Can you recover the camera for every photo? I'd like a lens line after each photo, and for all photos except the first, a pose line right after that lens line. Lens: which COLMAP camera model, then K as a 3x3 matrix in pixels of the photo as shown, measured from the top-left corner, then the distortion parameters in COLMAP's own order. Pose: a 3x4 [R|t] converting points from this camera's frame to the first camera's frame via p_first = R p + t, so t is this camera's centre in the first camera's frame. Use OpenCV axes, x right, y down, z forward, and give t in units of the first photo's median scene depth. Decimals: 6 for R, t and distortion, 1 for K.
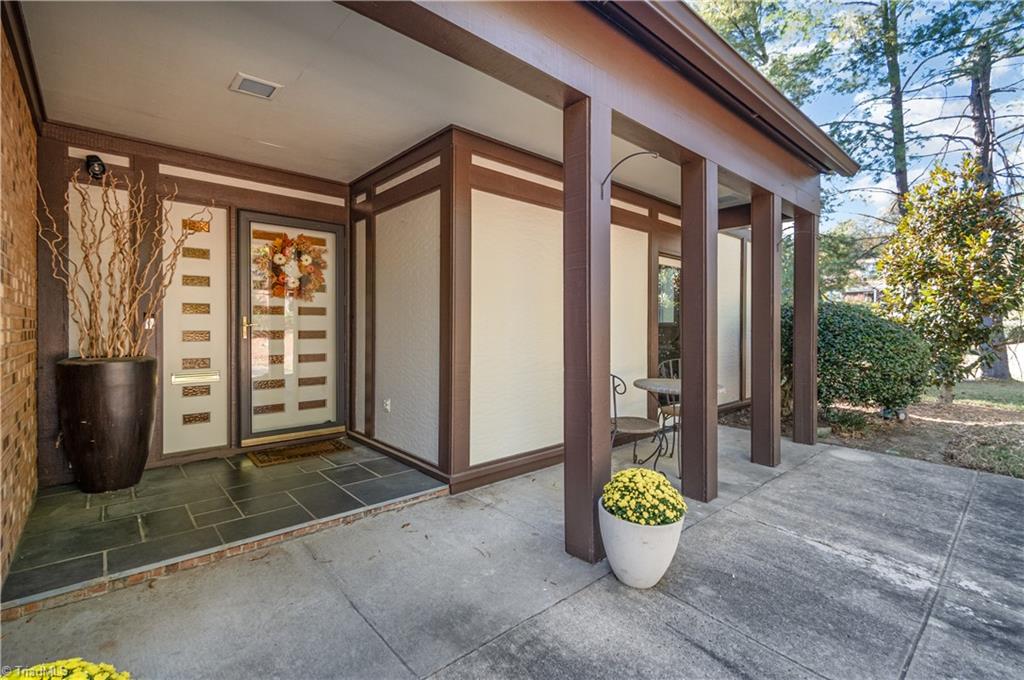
lens RADIAL K [[457.9, 0, 515.8], [0, 457.9, 335.4], [0, 0, 1]] dist [0.003970, 0.000079]
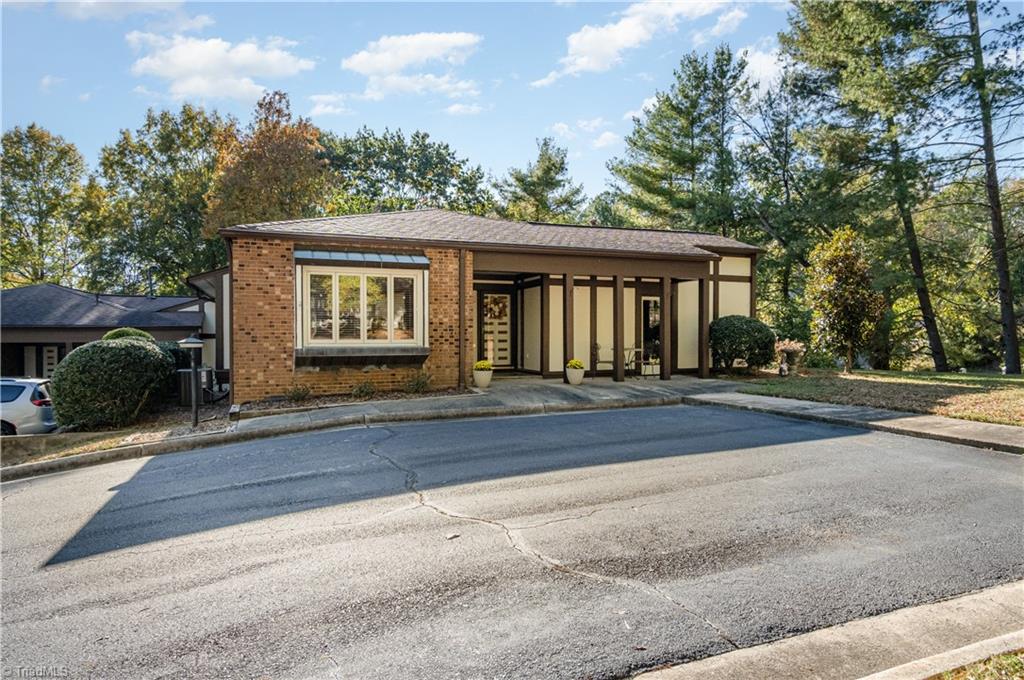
lens RADIAL K [[619.2, 0, 511.8], [0, 619.2, 341.2], [0, 0, 1]] dist [0.000232, 0.000005]
pose [[0.929815, -0.006099, -0.367976, 0.956094], [0.002539, 0.999945, -0.010158, 0.088903], [0.368018, 0.008511, 0.929780, -2.391514]]
